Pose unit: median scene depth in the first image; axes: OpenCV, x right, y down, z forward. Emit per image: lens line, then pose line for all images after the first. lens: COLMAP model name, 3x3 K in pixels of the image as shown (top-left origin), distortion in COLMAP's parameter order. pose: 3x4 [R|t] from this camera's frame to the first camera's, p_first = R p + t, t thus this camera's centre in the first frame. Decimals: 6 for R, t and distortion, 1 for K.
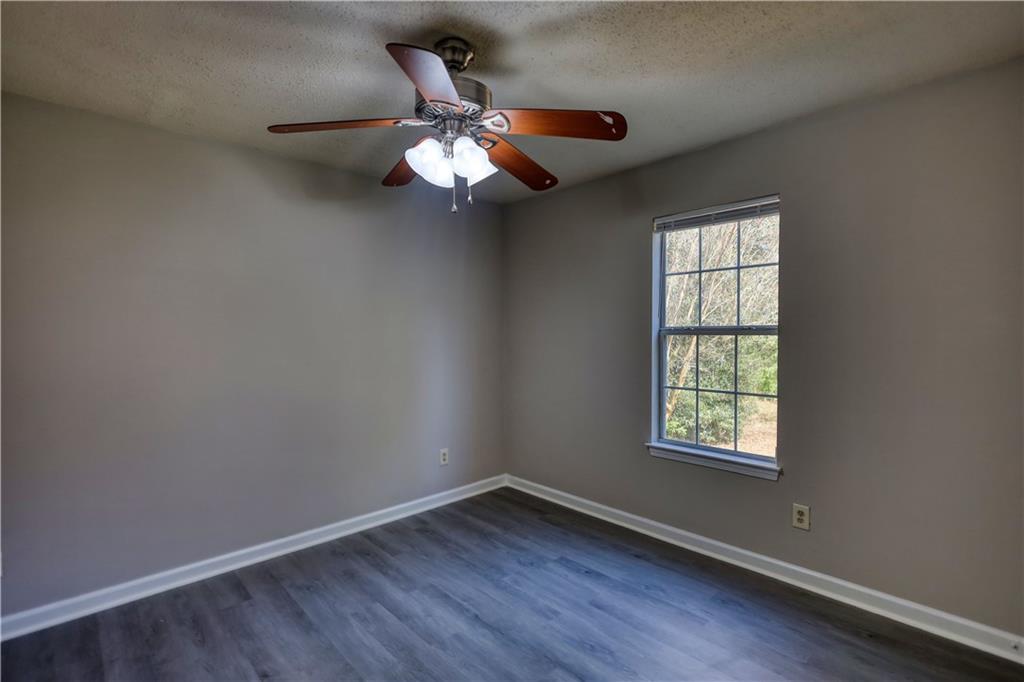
lens RADIAL K [[480.3, 0, 512.9], [0, 480.3, 348.1], [0, 0, 1]] dist [0.000322, -0.000337]
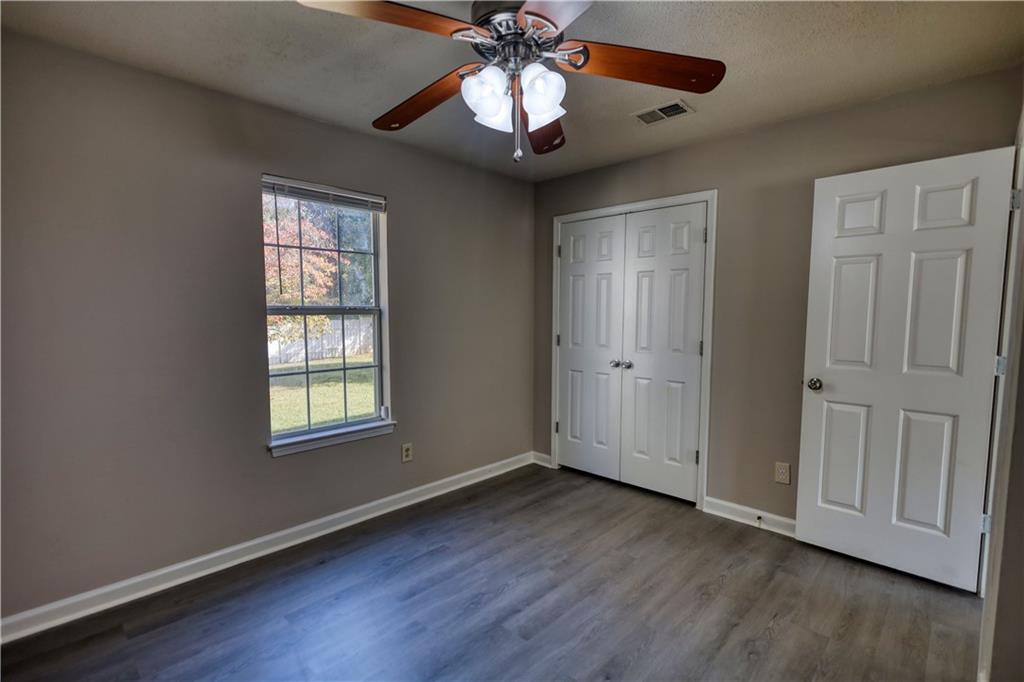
lens RADIAL K [[478.0, 0, 516.5], [0, 478.0, 347.7], [0, 0, 1]] dist [-0.001172, 0.000813]
pose [[-0.063636, -0.066542, 0.995752, -0.713572], [0.033029, 0.997088, 0.068742, -0.016168], [-0.997426, 0.037263, -0.061253, 0.779279]]
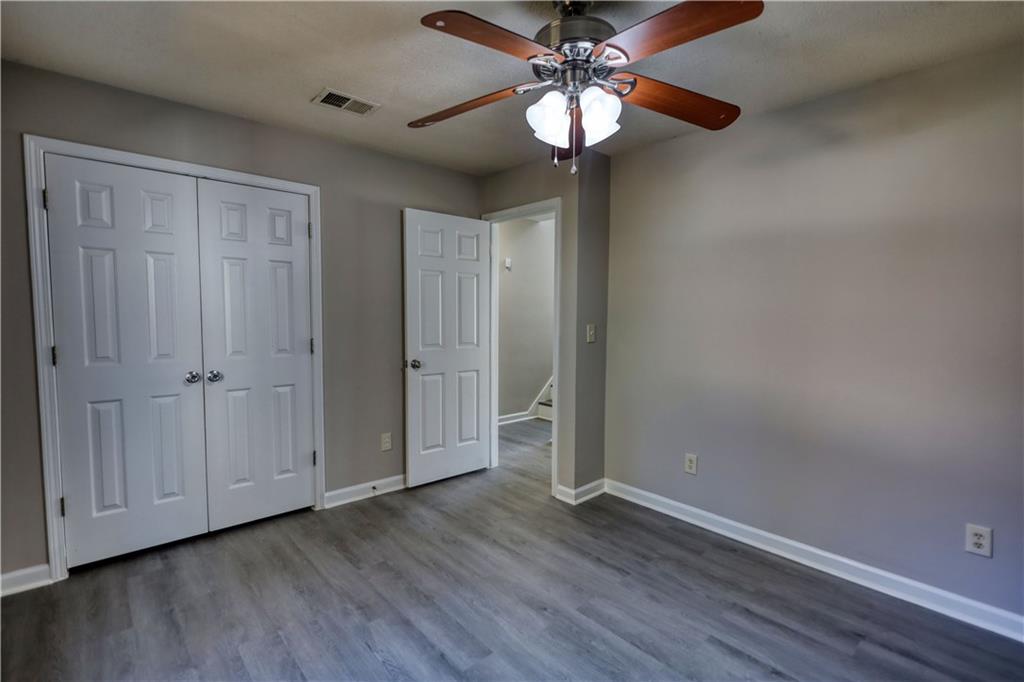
lens RADIAL K [[470.3, 0, 511.2], [0, 470.3, 339.6], [0, 0, 1]] dist [0.001733, 0.000612]
pose [[-0.999565, -0.001893, 0.029422, -0.030581], [0.000872, 0.995603, 0.093670, -0.041007], [-0.029470, 0.093655, -0.995169, 1.408570]]
